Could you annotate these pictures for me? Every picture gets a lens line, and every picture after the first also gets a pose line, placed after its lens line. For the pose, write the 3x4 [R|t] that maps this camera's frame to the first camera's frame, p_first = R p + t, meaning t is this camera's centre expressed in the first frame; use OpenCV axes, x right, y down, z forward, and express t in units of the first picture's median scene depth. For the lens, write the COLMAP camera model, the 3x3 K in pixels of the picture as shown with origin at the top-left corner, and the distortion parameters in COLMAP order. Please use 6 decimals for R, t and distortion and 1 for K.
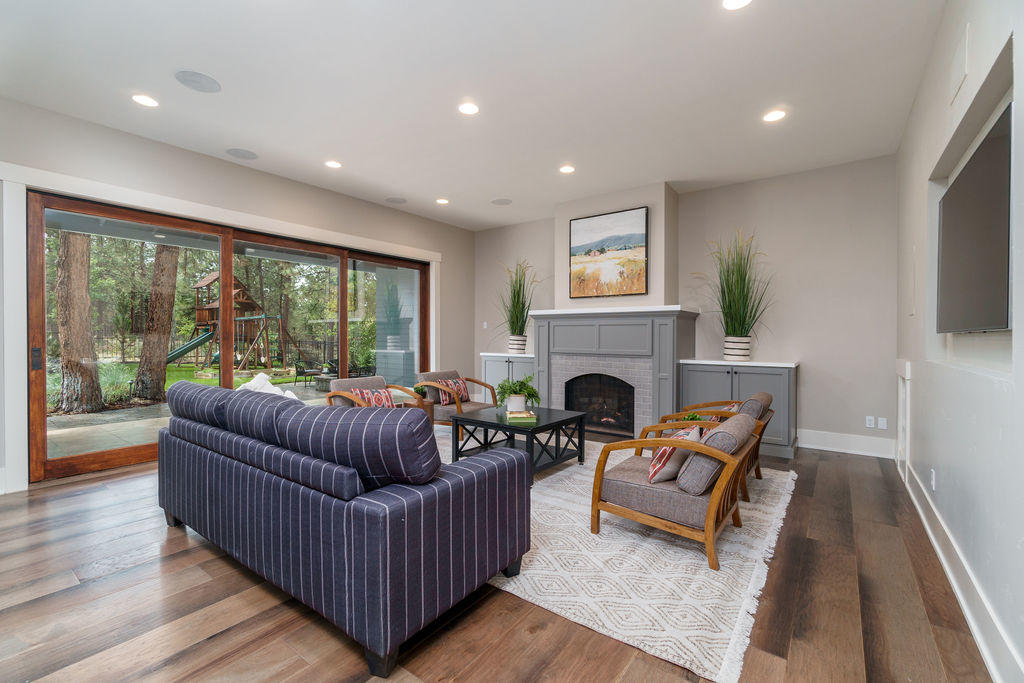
lens RADIAL K [[442.0, 0, 511.6], [0, 442.0, 343.5], [0, 0, 1]] dist [-0.003299, 0.000826]
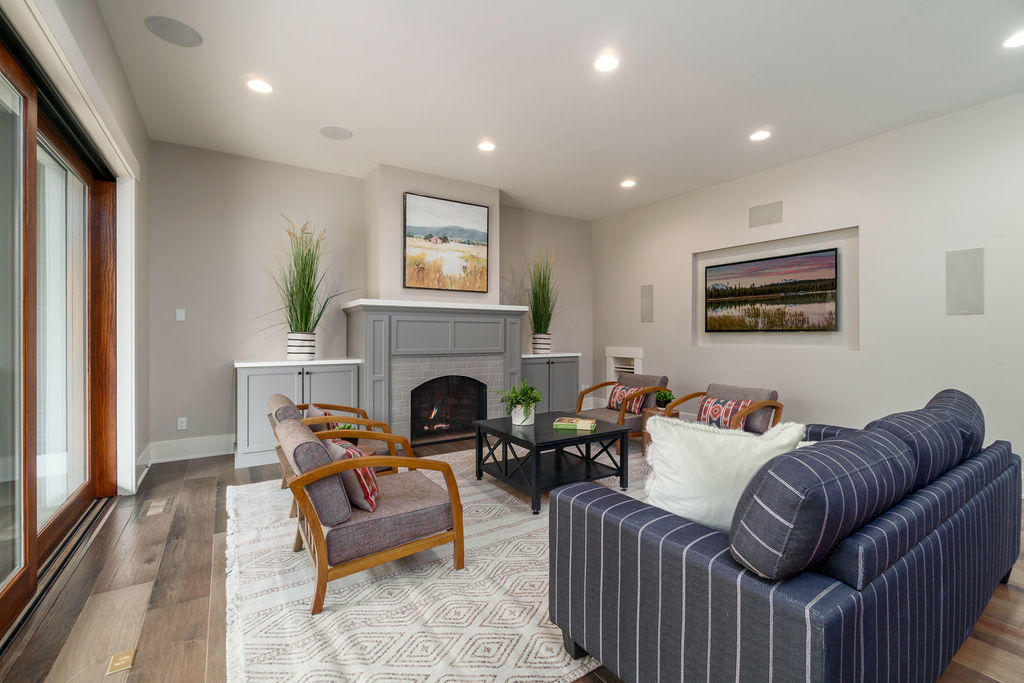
lens RADIAL K [[442.0, 0, 521.9], [0, 442.0, 336.0], [0, 0, 1]] dist [-0.003299, 0.000826]
pose [[0.339656, -0.005369, 0.940534, -0.818412], [0.016160, 0.999869, -0.000128, -0.013245], [-0.940411, 0.015242, 0.339699, 0.756106]]
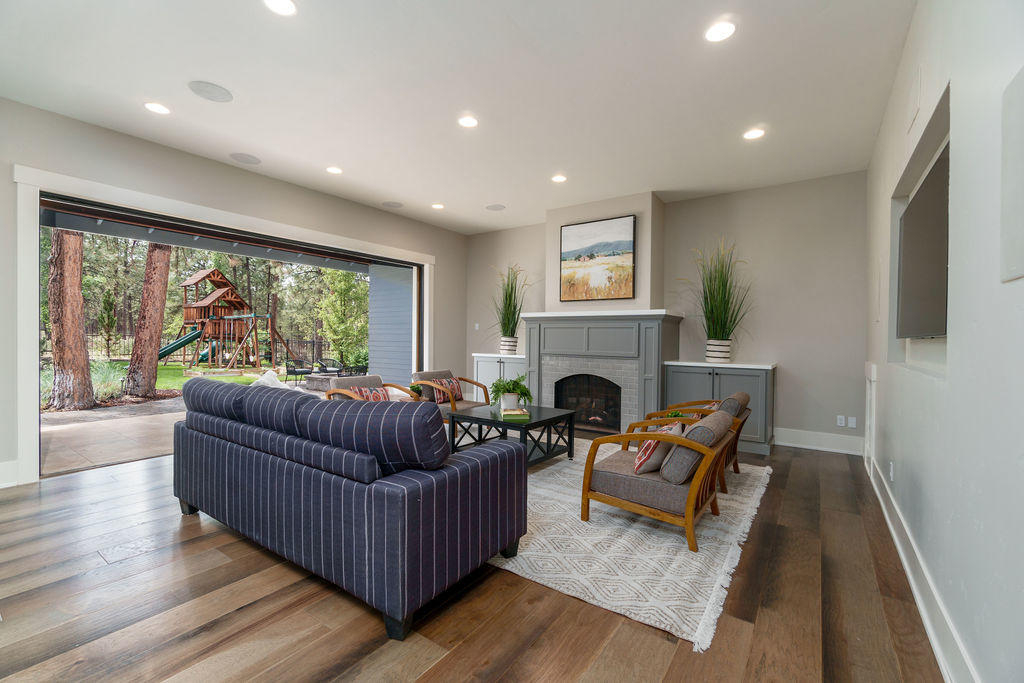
lens RADIAL K [[442.0, 0, 508.4], [0, 442.0, 345.6], [0, 0, 1]] dist [-0.003299, 0.000826]
pose [[0.999687, 0.008691, 0.023472, -0.018995], [-0.008743, 0.999960, 0.002104, 0.000434], [-0.023453, -0.002308, 0.999722, -0.052739]]
